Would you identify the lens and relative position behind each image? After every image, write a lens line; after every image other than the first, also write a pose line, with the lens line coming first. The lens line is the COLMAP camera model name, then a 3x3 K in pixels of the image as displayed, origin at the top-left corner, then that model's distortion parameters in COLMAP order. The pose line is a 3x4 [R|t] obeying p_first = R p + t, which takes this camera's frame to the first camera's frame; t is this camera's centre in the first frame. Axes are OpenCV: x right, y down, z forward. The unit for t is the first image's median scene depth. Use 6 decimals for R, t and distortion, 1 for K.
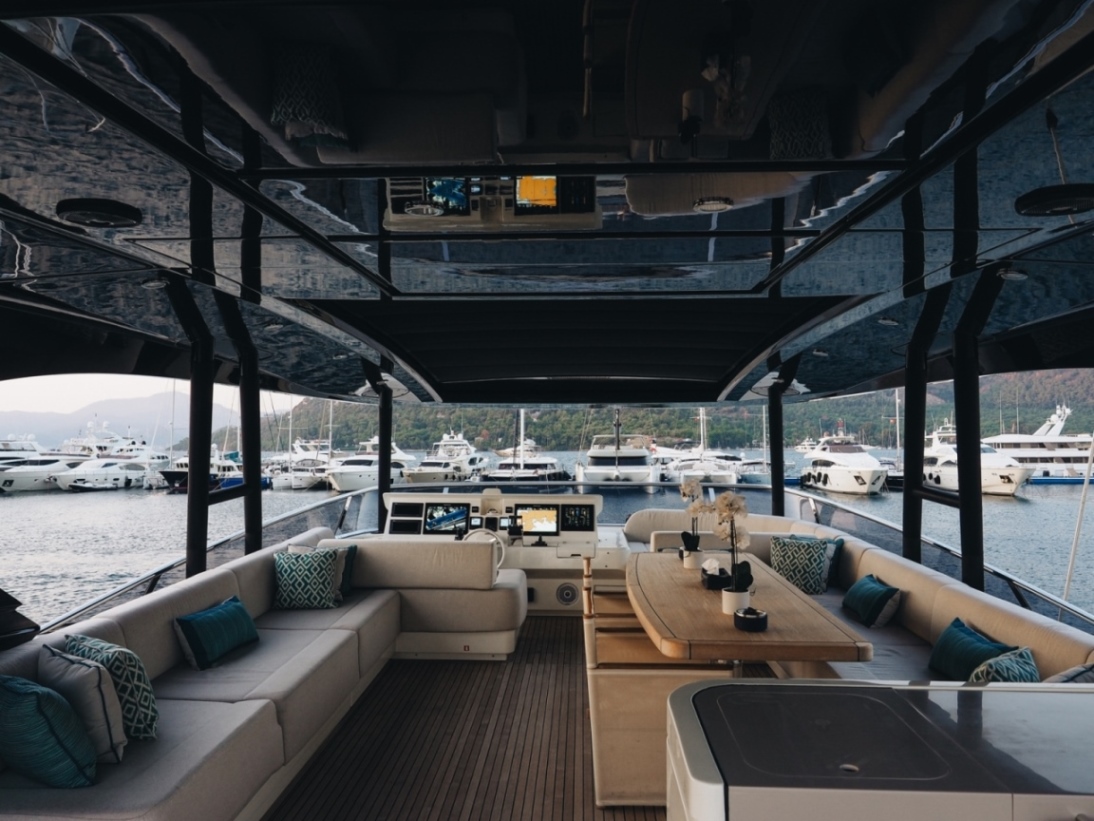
lens RADIAL K [[842.9, 0, 542.0], [0, 842.9, 405.9], [0, 0, 1]] dist [-0.010161, 0.010573]
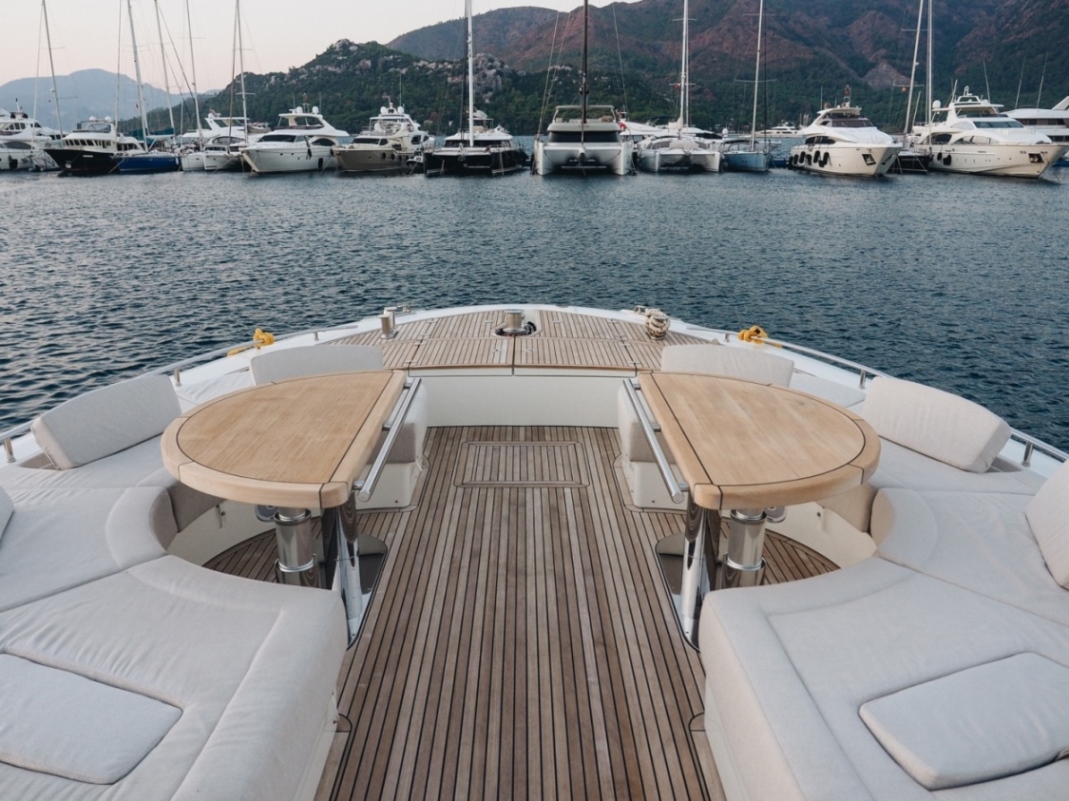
lens RADIAL K [[823.7, 0, 529.6], [0, 823.7, 396.1], [0, 0, 1]] dist [-0.010161, 0.010573]
pose [[0.999193, -0.008710, 0.039201, 0.000079], [-0.005536, 0.936988, 0.349319, 0.019145], [-0.039773, -0.349254, 0.936184, 0.120316]]
